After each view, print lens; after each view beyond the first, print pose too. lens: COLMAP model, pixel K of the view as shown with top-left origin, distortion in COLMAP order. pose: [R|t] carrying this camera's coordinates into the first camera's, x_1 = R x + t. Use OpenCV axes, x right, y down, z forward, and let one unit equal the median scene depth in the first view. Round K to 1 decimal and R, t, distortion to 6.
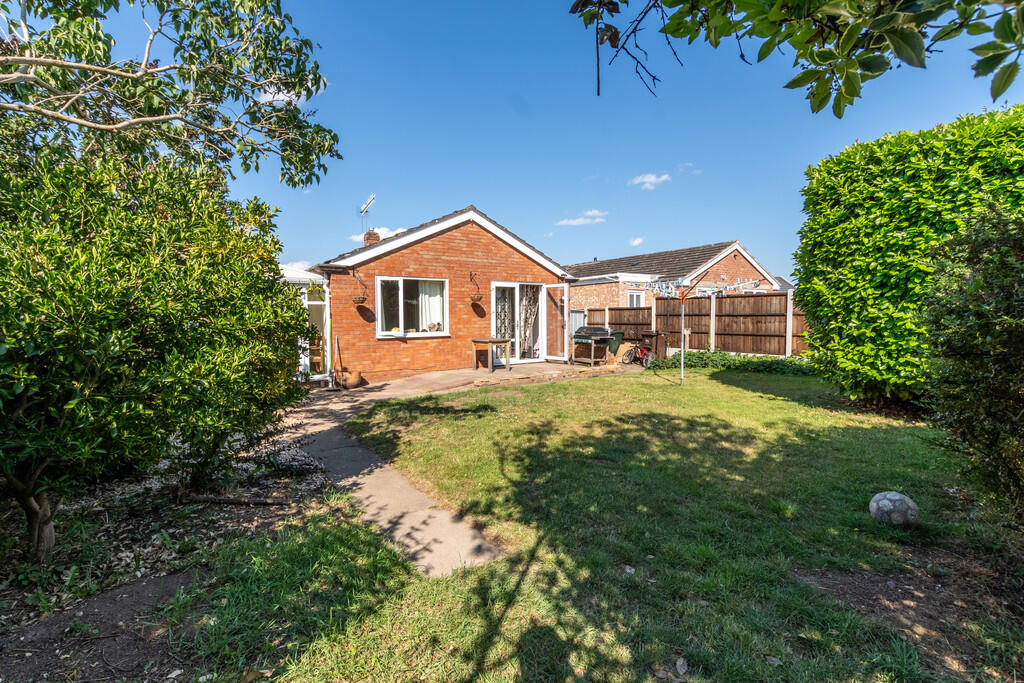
lens RADIAL K [[455.3, 0, 514.1], [0, 455.3, 329.7], [0, 0, 1]] dist [0.000379, 0.000016]
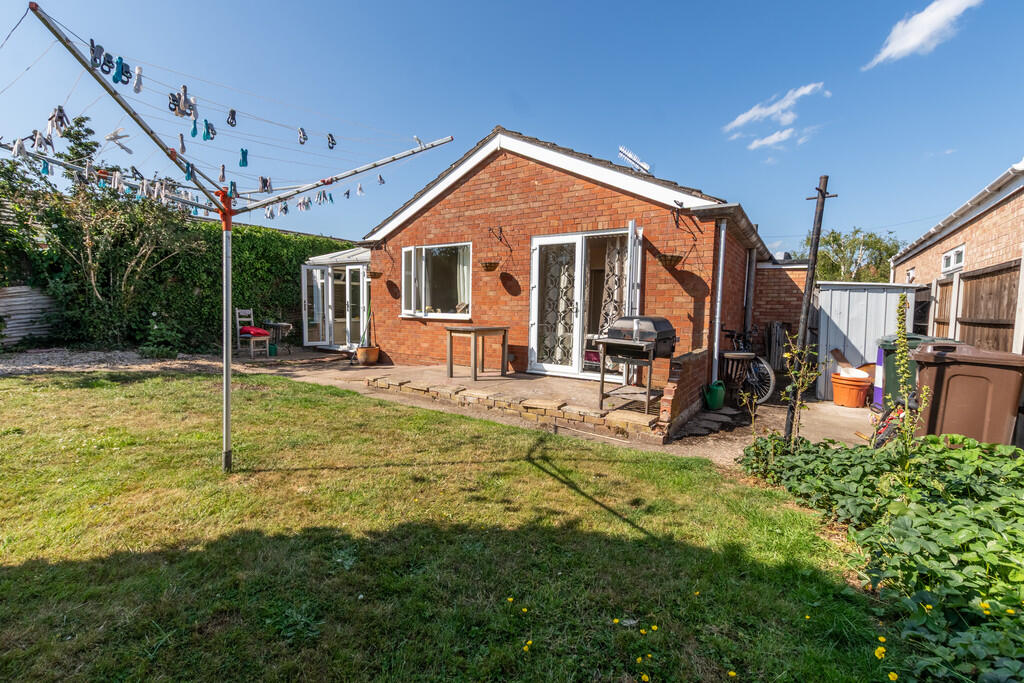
lens RADIAL K [[455.3, 0, 514.1], [0, 455.3, 329.7], [0, 0, 1]] dist [0.000379, 0.000016]
pose [[0.344758, 0.063271, -0.936557, 0.567995], [-0.050340, 0.997536, 0.048860, -0.010416], [0.937341, 0.030302, 0.347093, 0.814656]]
